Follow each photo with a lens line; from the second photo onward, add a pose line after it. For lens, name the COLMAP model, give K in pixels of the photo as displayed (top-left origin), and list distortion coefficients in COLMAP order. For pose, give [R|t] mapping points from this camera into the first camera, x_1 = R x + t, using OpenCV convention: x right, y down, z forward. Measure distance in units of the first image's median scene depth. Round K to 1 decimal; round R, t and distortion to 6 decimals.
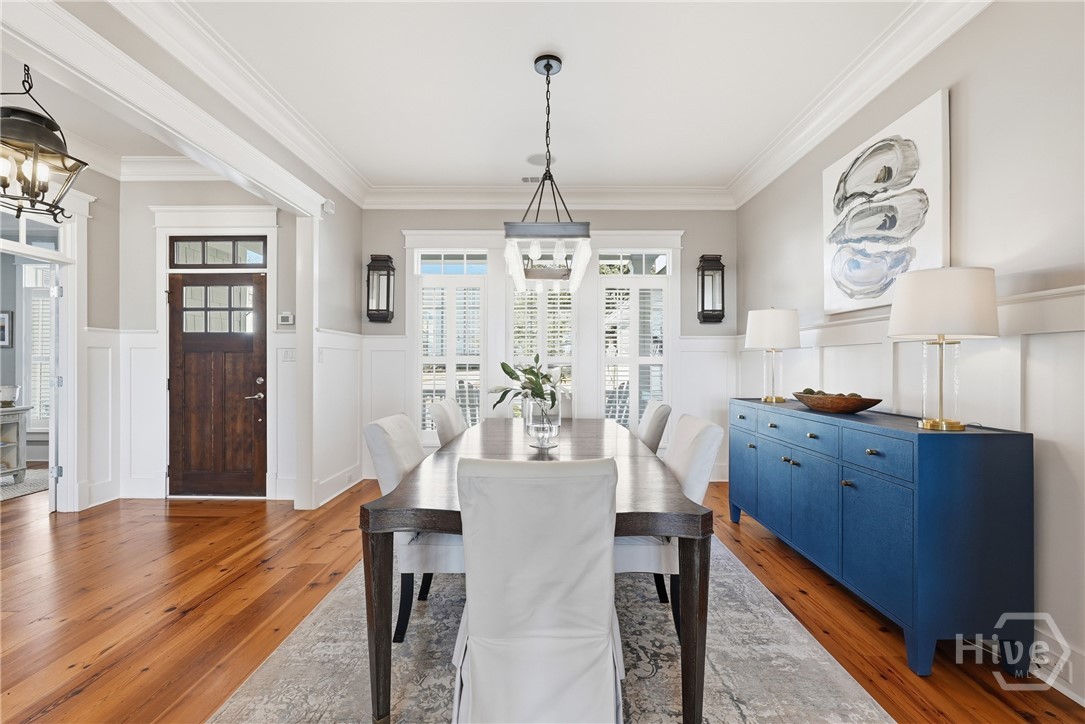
lens RADIAL K [[484.6, 0, 542.5], [0, 484.6, 362.0], [0, 0, 1]] dist [0.000849, -0.000047]
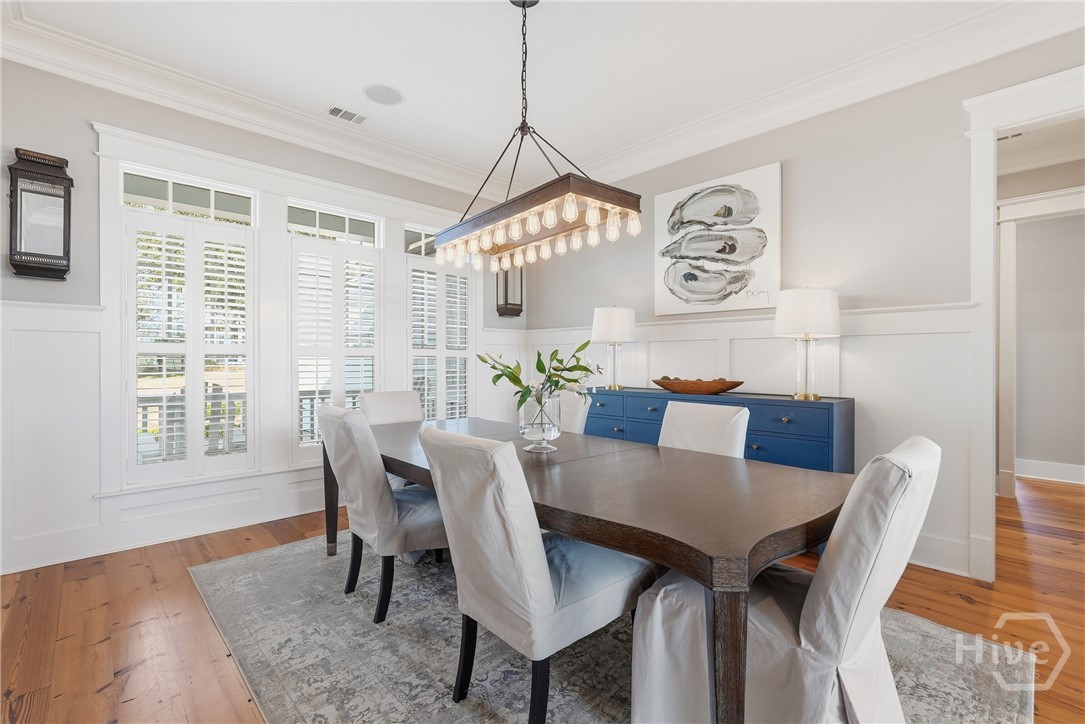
lens RADIAL K [[490.5, 0, 542.5], [0, 490.5, 362.0], [0, 0, 1]] dist [-0.000758, 0.000172]
pose [[0.719253, -0.000271, 0.694748, -0.543641], [-0.005261, 0.999969, 0.005837, 0.015875], [-0.694728, -0.007853, 0.719230, 0.360244]]
